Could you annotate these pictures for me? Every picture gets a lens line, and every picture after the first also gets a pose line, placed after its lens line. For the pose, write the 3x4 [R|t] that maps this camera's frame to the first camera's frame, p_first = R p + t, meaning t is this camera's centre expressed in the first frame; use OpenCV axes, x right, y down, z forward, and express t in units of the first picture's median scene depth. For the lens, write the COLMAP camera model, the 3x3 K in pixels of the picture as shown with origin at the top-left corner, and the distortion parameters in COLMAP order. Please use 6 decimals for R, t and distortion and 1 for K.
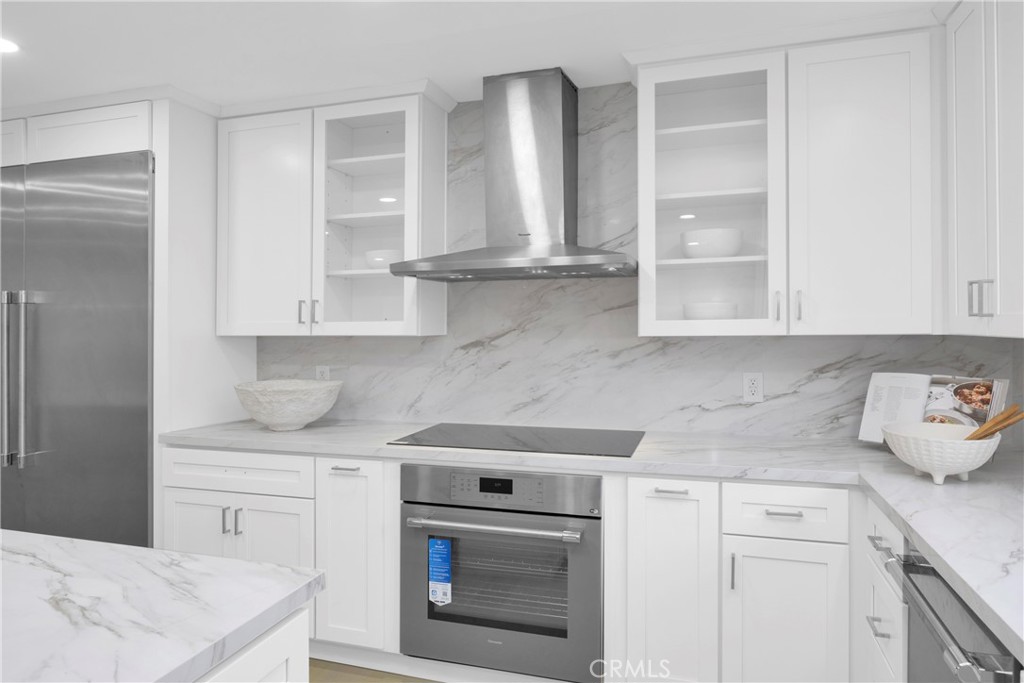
lens RADIAL K [[640.8, 0, 498.5], [0, 640.8, 326.7], [0, 0, 1]] dist [0.007692, 0.000829]
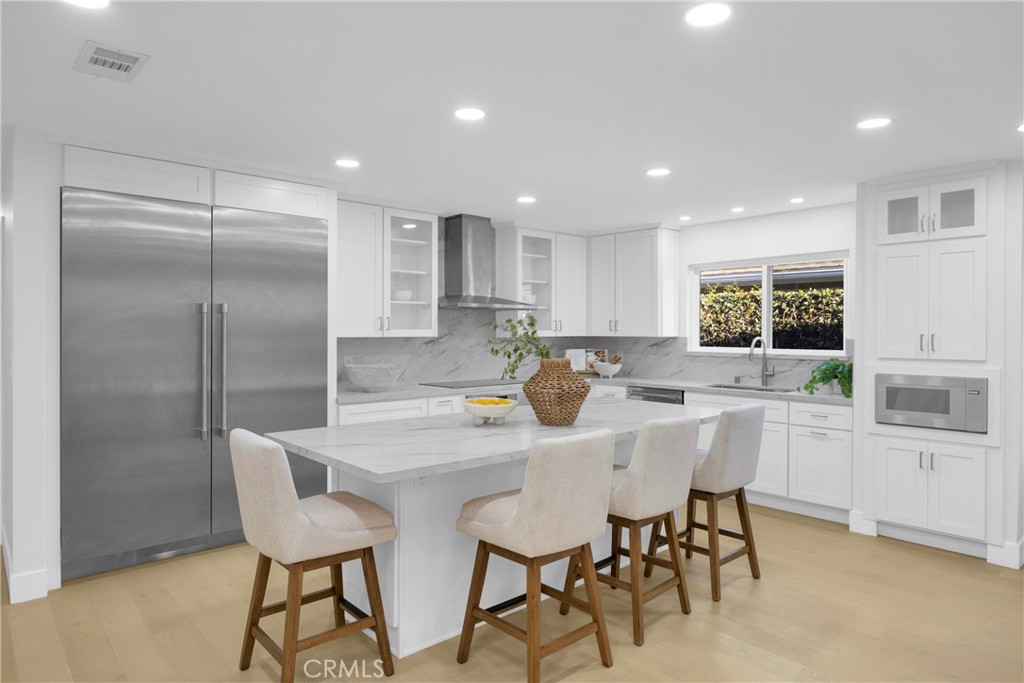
lens RADIAL K [[640.8, 0, 511.8], [0, 640.8, 340.7], [0, 0, 1]] dist [0.007692, 0.000829]
pose [[0.504481, -0.006280, 0.863400, -1.647859], [-0.007364, 0.999906, 0.011576, 0.000505], [-0.863391, -0.012197, 0.504388, -0.191091]]
